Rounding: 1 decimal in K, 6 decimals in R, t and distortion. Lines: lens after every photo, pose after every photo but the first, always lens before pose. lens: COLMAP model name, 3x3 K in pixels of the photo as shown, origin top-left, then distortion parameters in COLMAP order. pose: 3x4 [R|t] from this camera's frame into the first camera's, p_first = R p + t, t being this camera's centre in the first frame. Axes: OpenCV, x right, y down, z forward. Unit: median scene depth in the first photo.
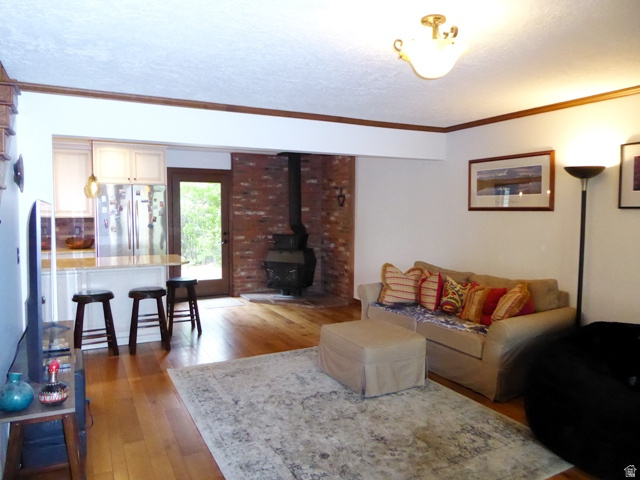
lens RADIAL K [[456.9, 0, 319.3], [0, 456.9, 238.5], [0, 0, 1]] dist [-0.042526, 0.000663]
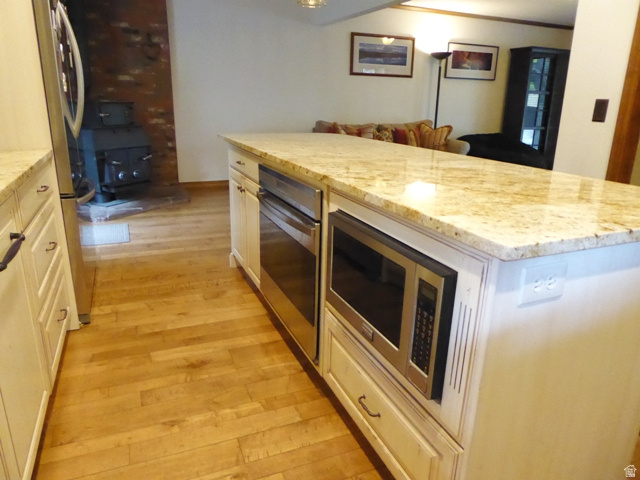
lens RADIAL K [[451.1, 0, 323.7], [0, 451.1, 238.4], [0, 0, 1]] dist [-0.012890, -0.002687]
pose [[0.082731, -0.299510, 0.950499, -1.033398], [0.039811, 0.954001, 0.297149, -0.003326], [-0.995776, 0.013257, 0.090849, 0.997262]]
